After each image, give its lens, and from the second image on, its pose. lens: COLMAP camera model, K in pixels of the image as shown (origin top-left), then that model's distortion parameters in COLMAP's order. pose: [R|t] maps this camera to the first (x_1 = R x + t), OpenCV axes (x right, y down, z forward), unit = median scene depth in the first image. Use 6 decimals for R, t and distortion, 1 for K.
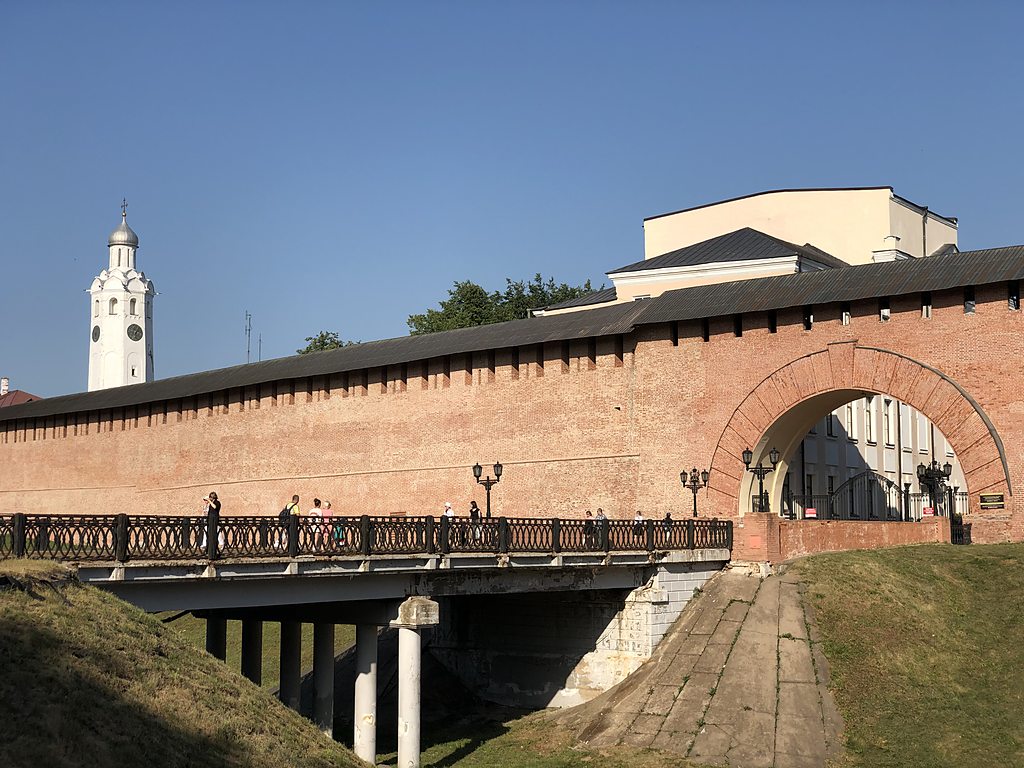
lens RADIAL K [[1549.7, 0, 511.5], [0, 1549.7, 382.1], [0, 0, 1]] dist [0.066057, 0.000000]
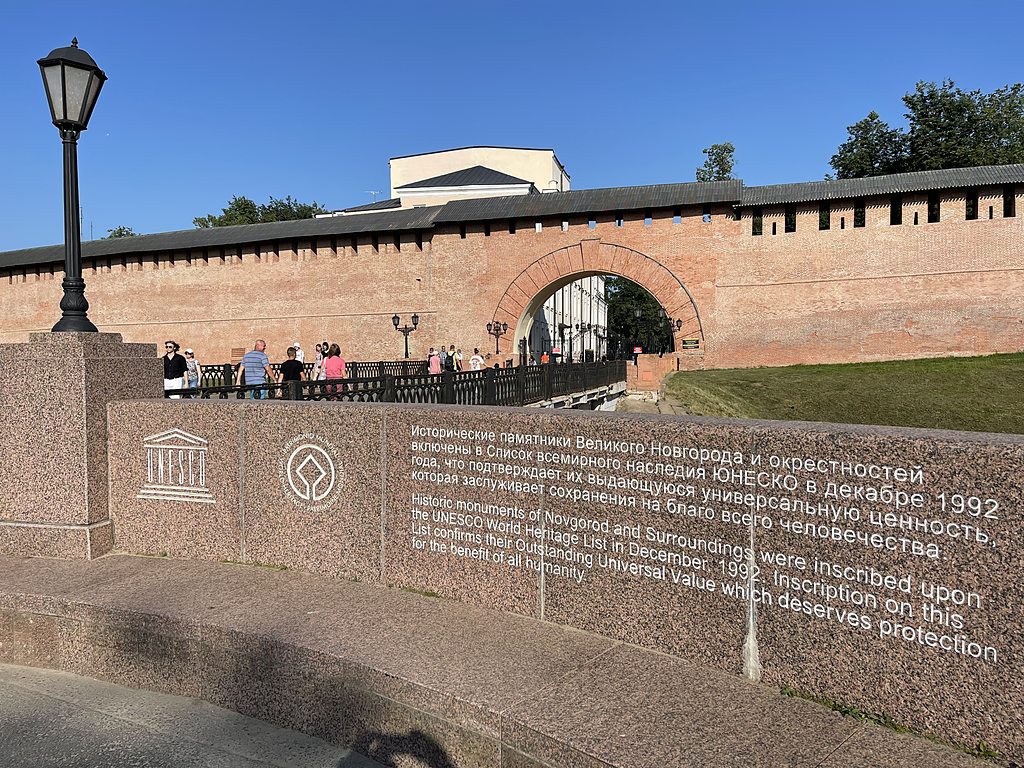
lens RADIAL K [[779.8, 0, 517.4], [0, 779.8, 385.1], [0, 0, 1]] dist [0.050827, -0.050157]
pose [[0.922690, -0.018514, 0.385098, -0.115393], [-0.034082, 0.991019, 0.129305, 0.014756], [-0.384034, -0.132433, 0.913772, 0.232936]]
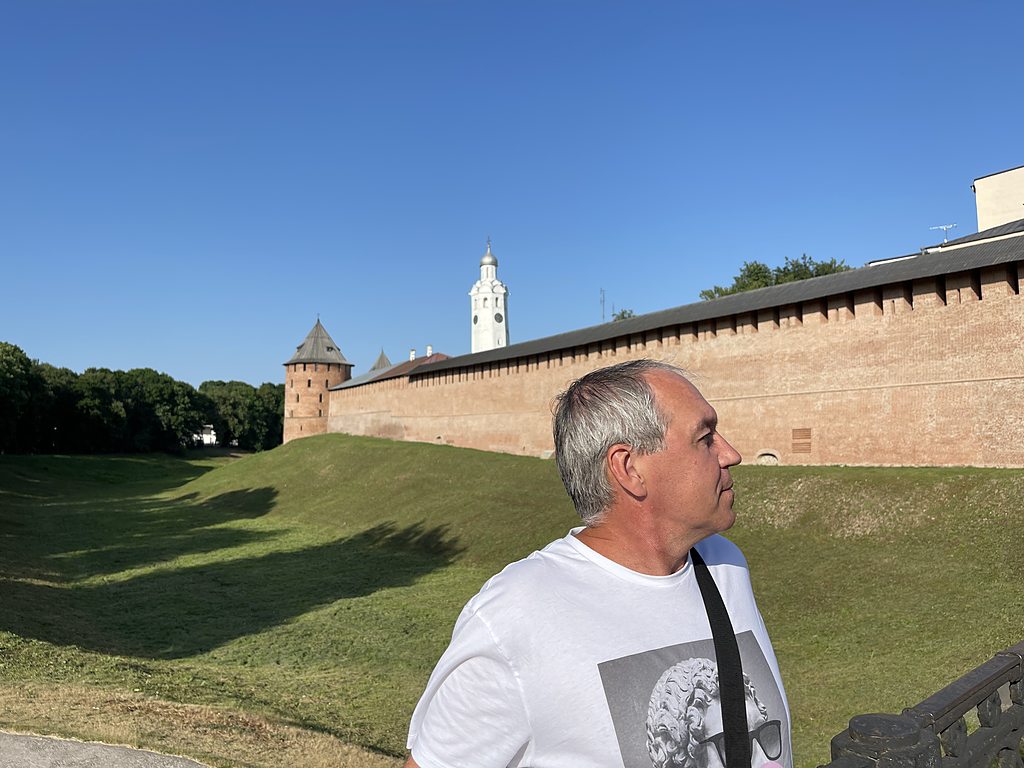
lens RADIAL K [[779.8, 0, 517.6], [0, 779.8, 379.5], [0, 0, 1]] dist [0.050827, -0.050157]
pose [[0.987344, -0.027160, -0.156250, -0.192120], [0.031671, 0.999148, 0.026454, 0.024171], [0.155398, -0.031067, 0.987363, 0.382380]]
